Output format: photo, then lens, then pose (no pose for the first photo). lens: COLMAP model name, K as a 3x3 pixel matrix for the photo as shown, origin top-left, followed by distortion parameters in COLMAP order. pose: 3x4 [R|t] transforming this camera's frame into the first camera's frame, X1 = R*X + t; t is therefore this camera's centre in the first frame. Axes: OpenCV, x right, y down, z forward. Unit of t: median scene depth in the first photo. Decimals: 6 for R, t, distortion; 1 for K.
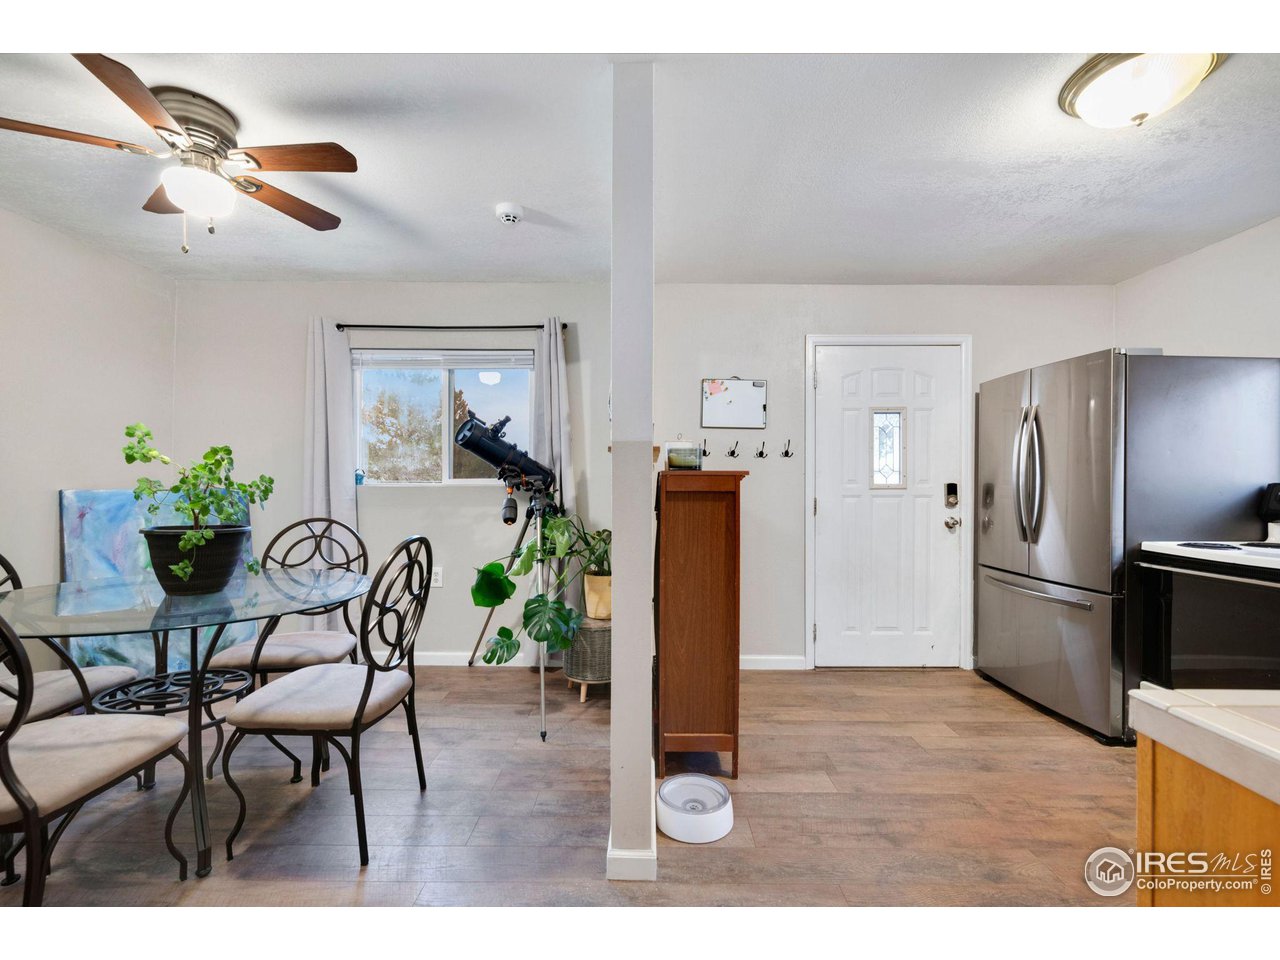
lens RADIAL K [[558.0, 0, 648.2], [0, 558.0, 480.6], [0, 0, 1]] dist [0.002233, -0.000889]
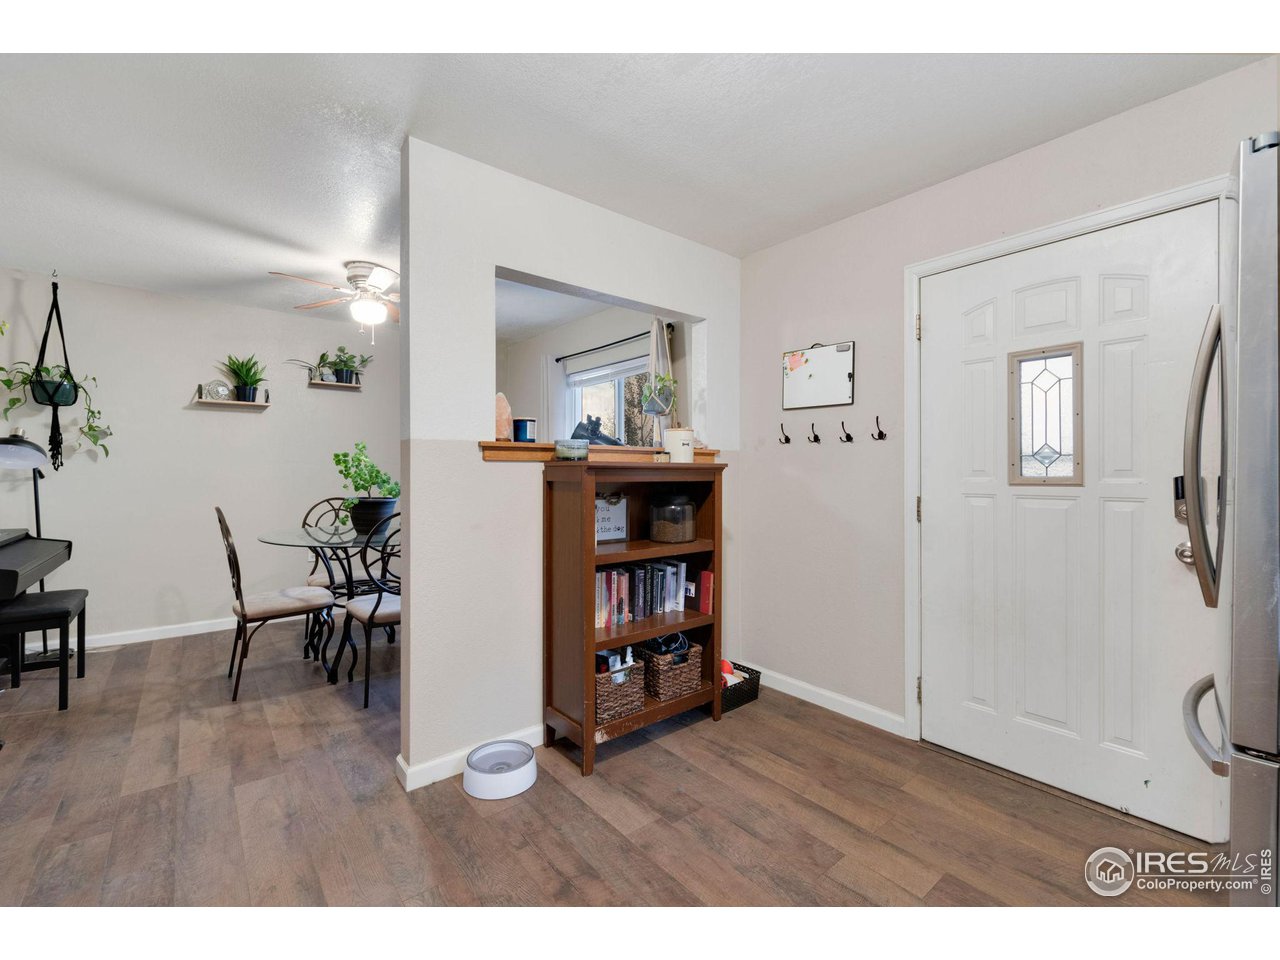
lens RADIAL K [[558.0, 0, 651.1], [0, 558.0, 475.1], [0, 0, 1]] dist [0.002233, -0.000889]
pose [[0.636881, 0.002129, -0.770959, 0.797536], [0.000021, 0.999996, 0.002780, 0.003124], [0.770962, -0.001787, 0.636878, 0.379727]]
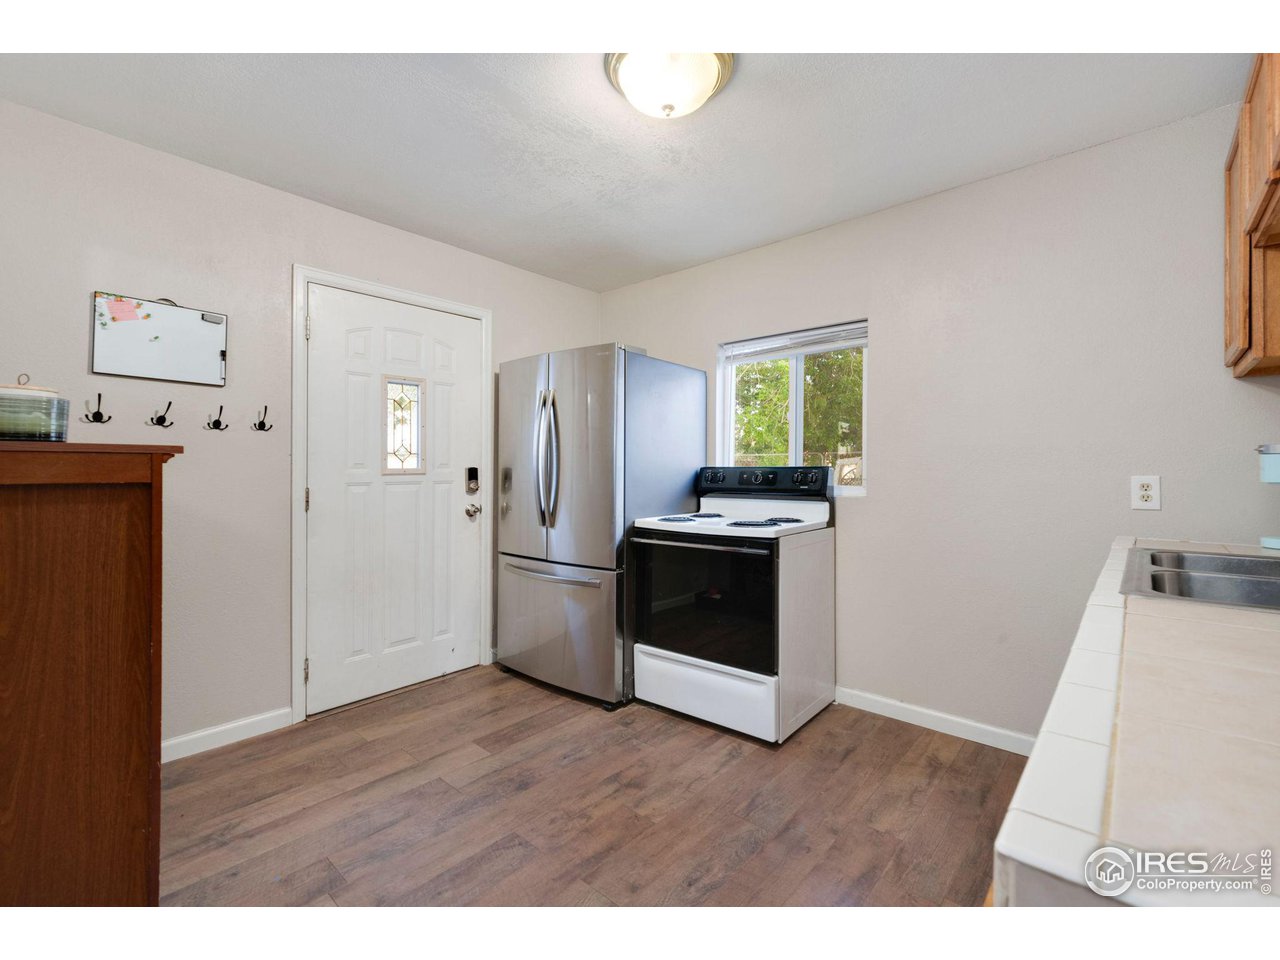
lens RADIAL K [[558.0, 0, 643.8], [0, 558.0, 466.1], [0, 0, 1]] dist [0.002233, -0.000889]
pose [[0.666065, 0.000972, 0.745893, 0.056220], [-0.001517, 0.999999, 0.000052, 0.002007], [-0.745892, -0.001166, 0.666066, 0.222702]]
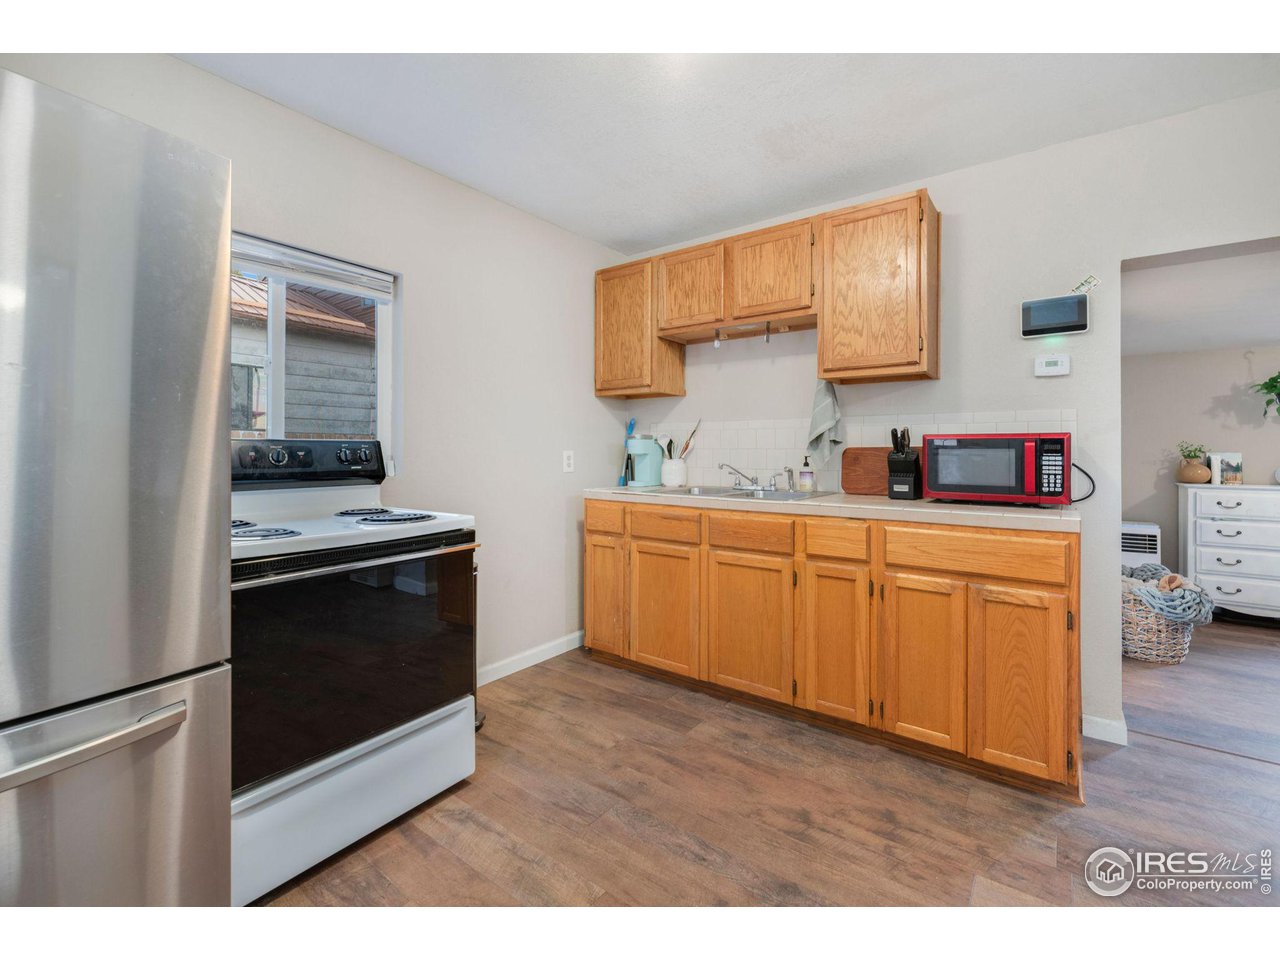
lens RADIAL K [[558.0, 0, 652.7], [0, 558.0, 452.0], [0, 0, 1]] dist [0.002233, -0.000889]
pose [[-0.799484, -0.005411, 0.600663, 0.218455], [-0.007707, 0.999970, -0.001250, 0.016446], [-0.600638, -0.005629, -0.799502, 1.067058]]
